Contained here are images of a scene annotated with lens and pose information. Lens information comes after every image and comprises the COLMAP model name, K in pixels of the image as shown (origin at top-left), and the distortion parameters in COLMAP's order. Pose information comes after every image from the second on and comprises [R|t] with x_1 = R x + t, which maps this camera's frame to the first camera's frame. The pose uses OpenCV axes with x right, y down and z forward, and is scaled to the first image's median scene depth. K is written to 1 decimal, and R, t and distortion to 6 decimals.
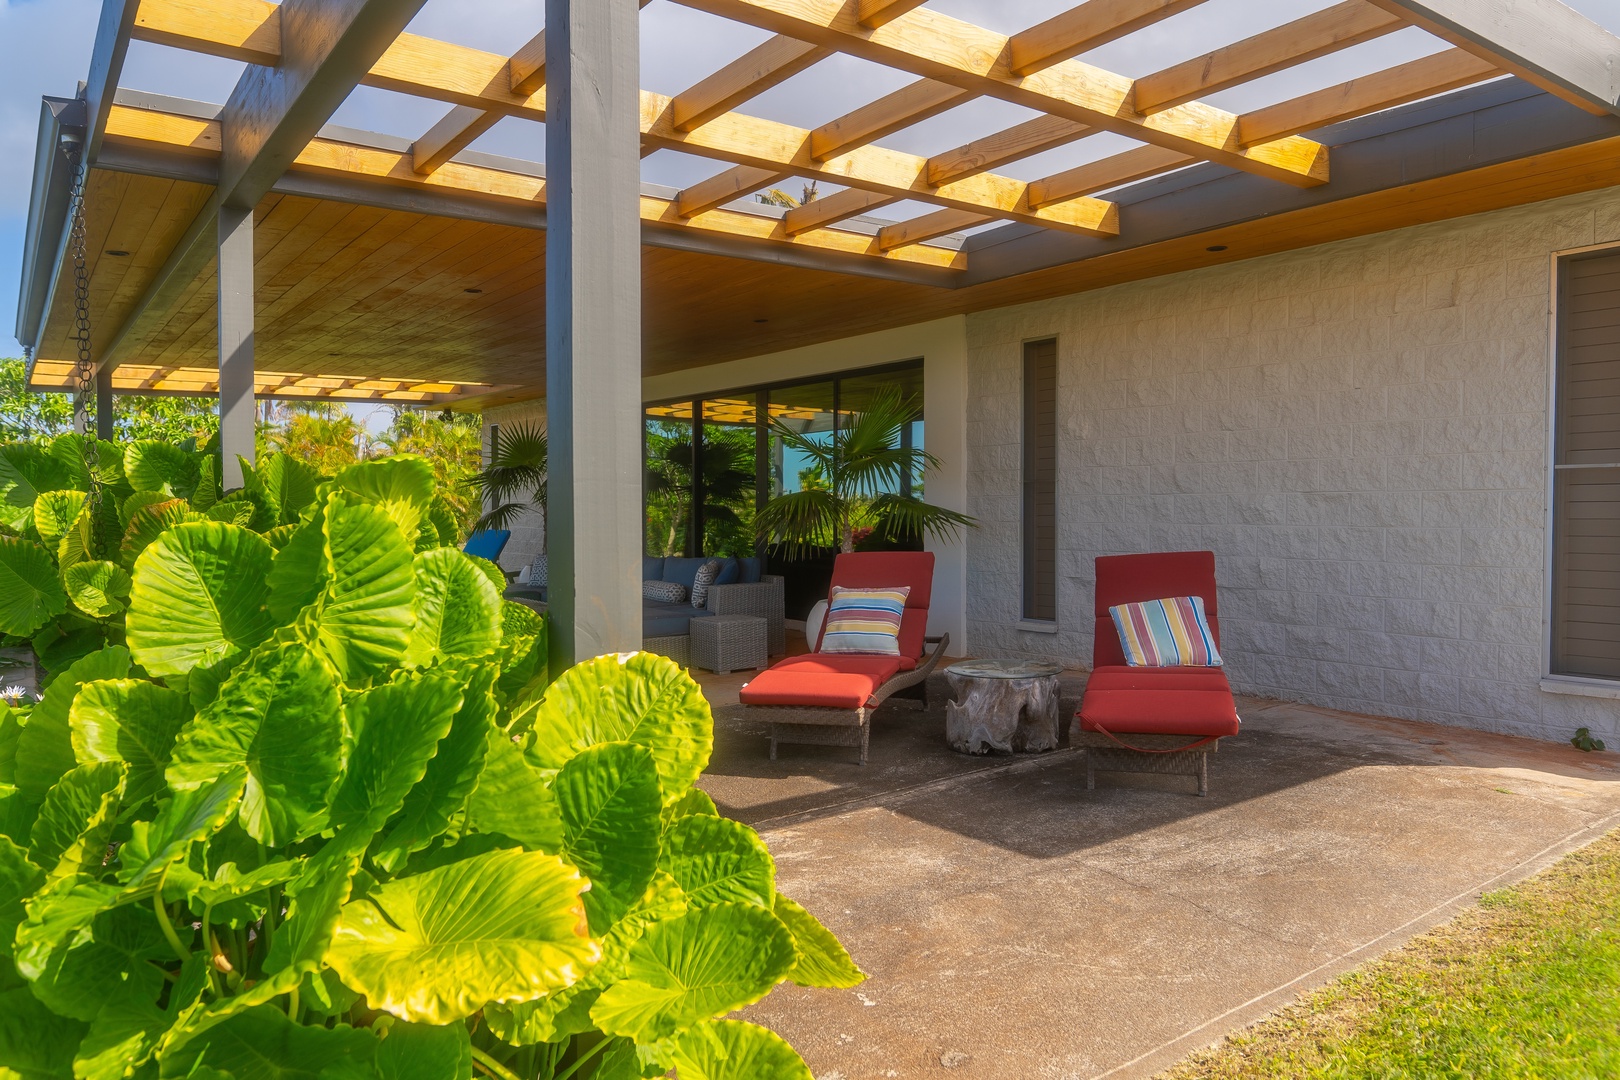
lens RADIAL K [[1113.8, 0, 810.0], [0, 1113.8, 540.0], [0, 0, 1]] dist [0.001632, -0.001562]
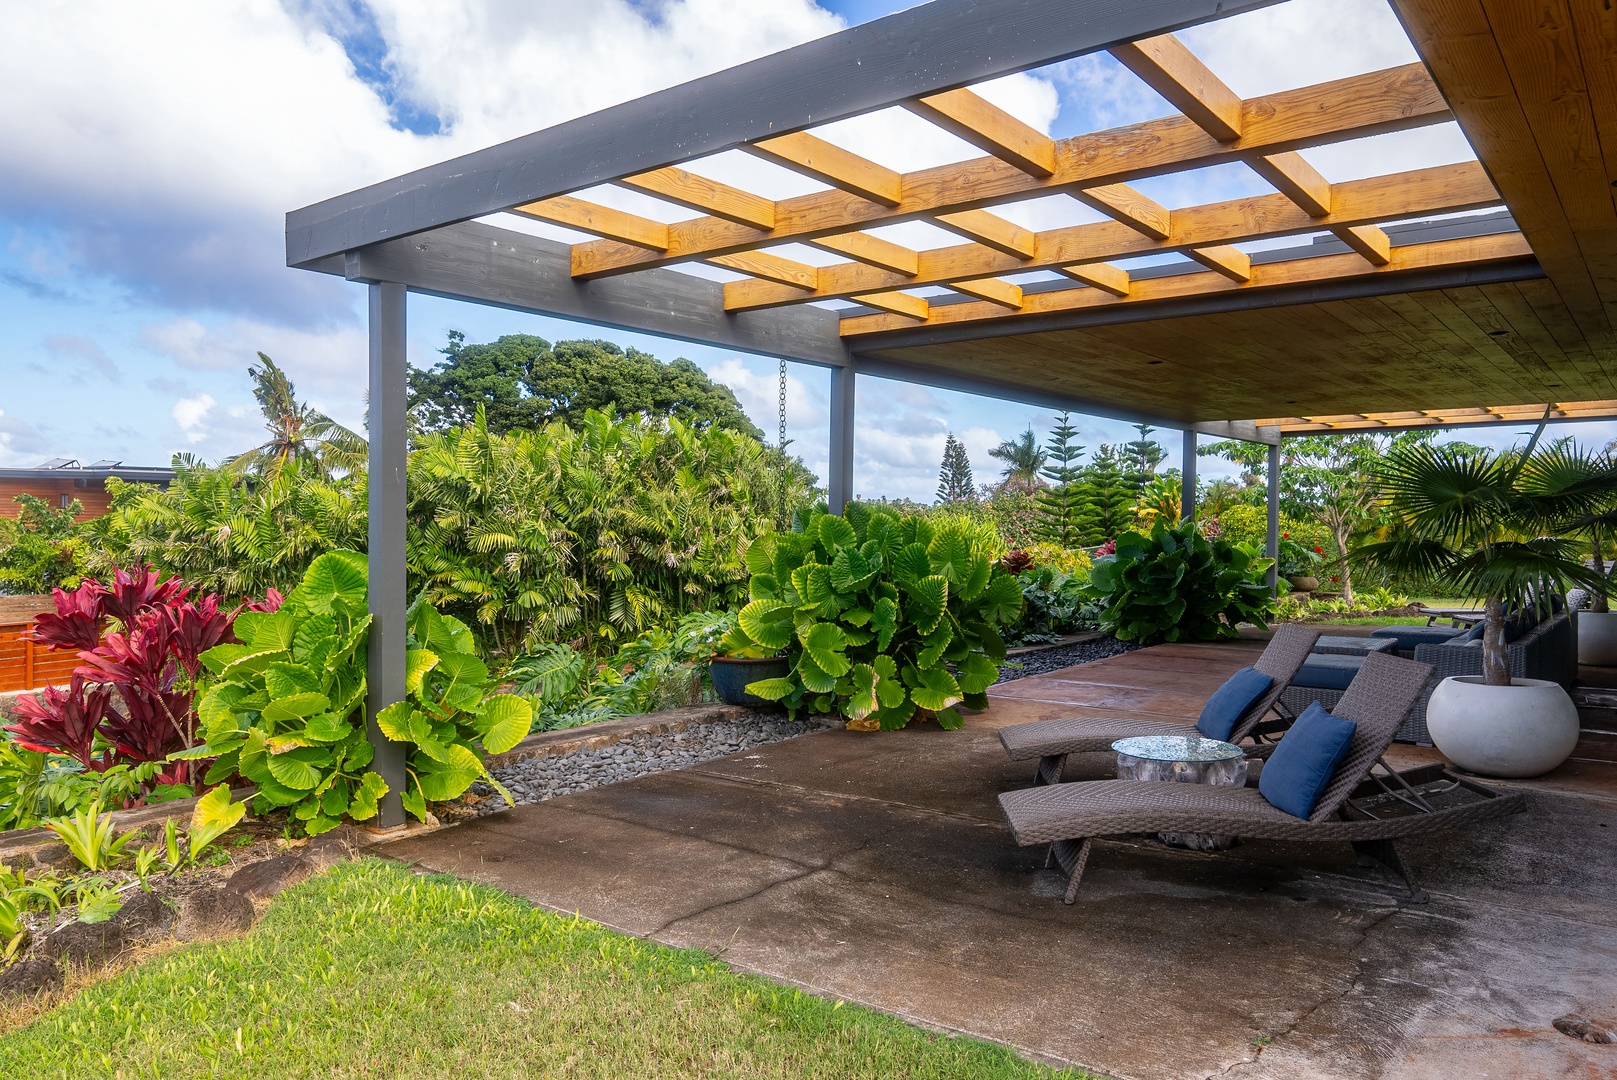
lens RADIAL K [[1110.4, 0, 806.0], [0, 1110.4, 534.9], [0, 0, 1]] dist [0.000853, -0.000554]
pose [[0.273335, 0.025938, -0.961569, 0.865860], [-0.039041, 0.999112, 0.015853, -0.056939], [0.961126, 0.033207, 0.274104, 0.402150]]
